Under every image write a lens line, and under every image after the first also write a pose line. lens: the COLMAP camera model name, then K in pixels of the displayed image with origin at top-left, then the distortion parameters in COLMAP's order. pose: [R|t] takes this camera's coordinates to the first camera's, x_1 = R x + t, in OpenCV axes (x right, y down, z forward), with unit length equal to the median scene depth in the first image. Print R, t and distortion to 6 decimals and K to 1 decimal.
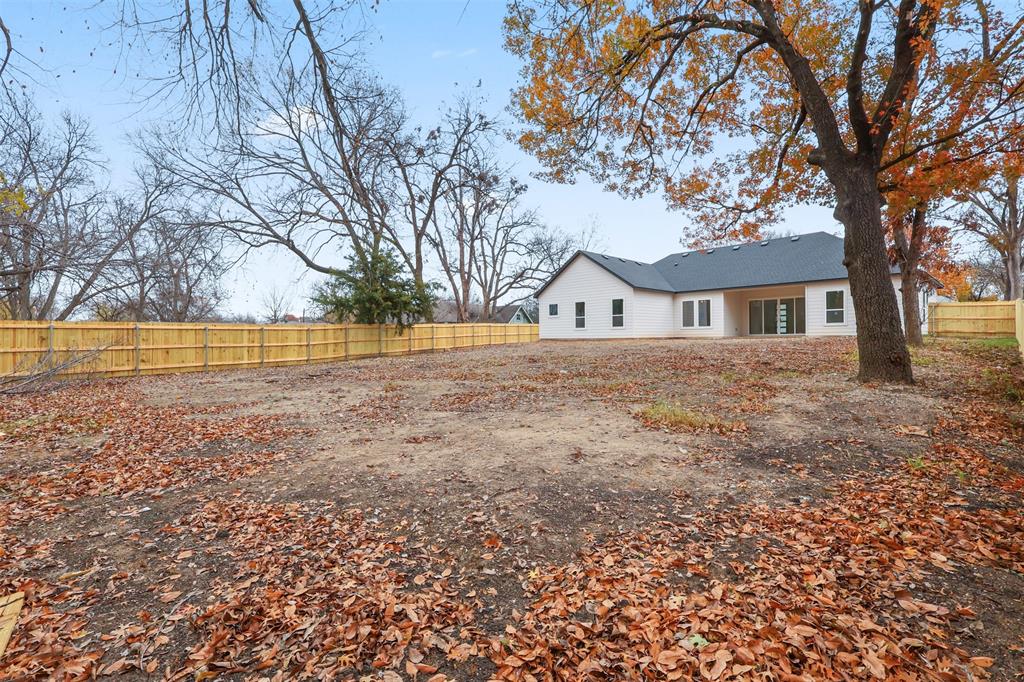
lens RADIAL K [[475.9, 0, 512.0], [0, 475.9, 341.0], [0, 0, 1]] dist [0.001306, 0.000914]
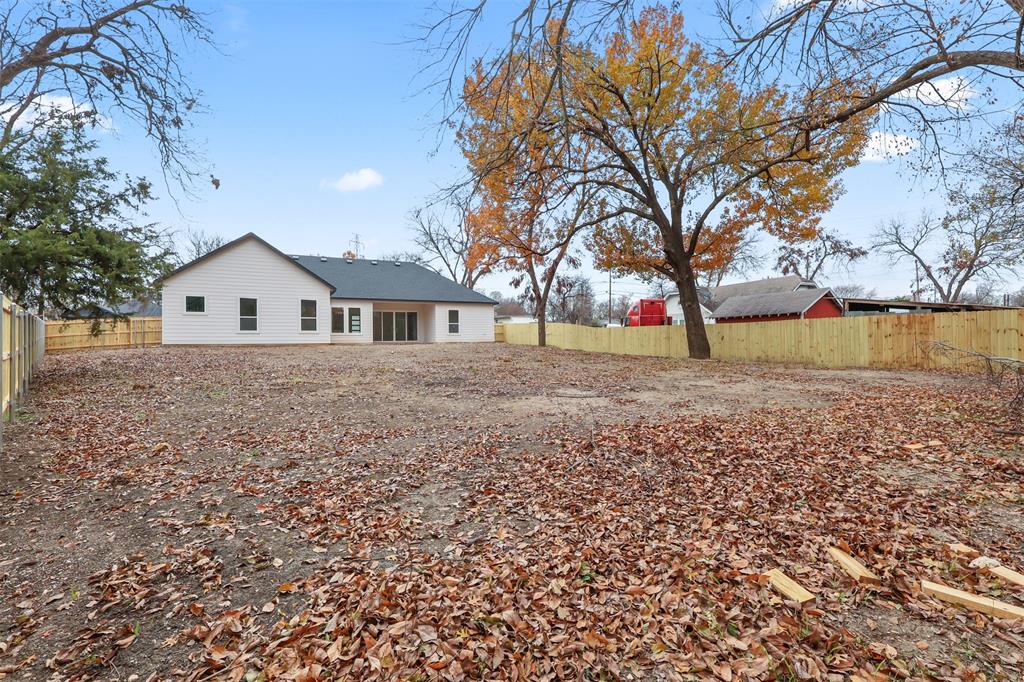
lens RADIAL K [[475.9, 0, 512.0], [0, 475.9, 341.0], [0, 0, 1]] dist [0.001306, 0.000914]
pose [[0.274048, 0.009016, 0.961674, -0.508843], [0.012398, 0.999840, -0.012906, 0.005187], [-0.961636, 0.015459, 0.273892, 0.372490]]
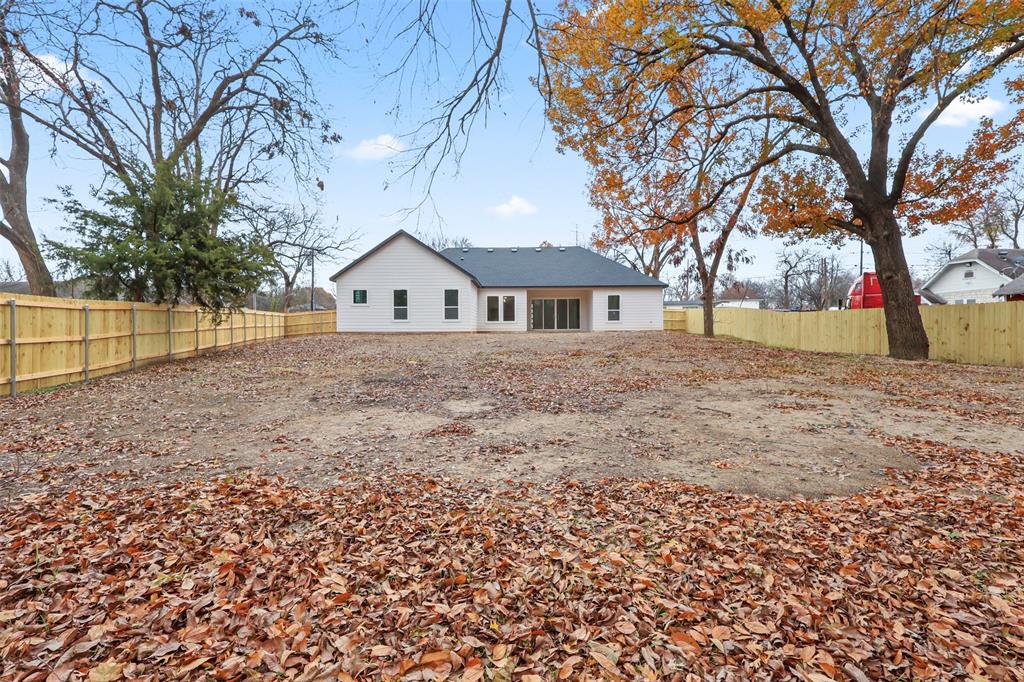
lens RADIAL K [[475.9, 0, 512.0], [0, 475.9, 341.0], [0, 0, 1]] dist [0.001306, 0.000914]
pose [[0.693411, -0.008043, 0.720497, -0.349711], [0.001780, 0.999954, 0.009450, 0.003407], [-0.720540, -0.005271, 0.693393, 0.258803]]
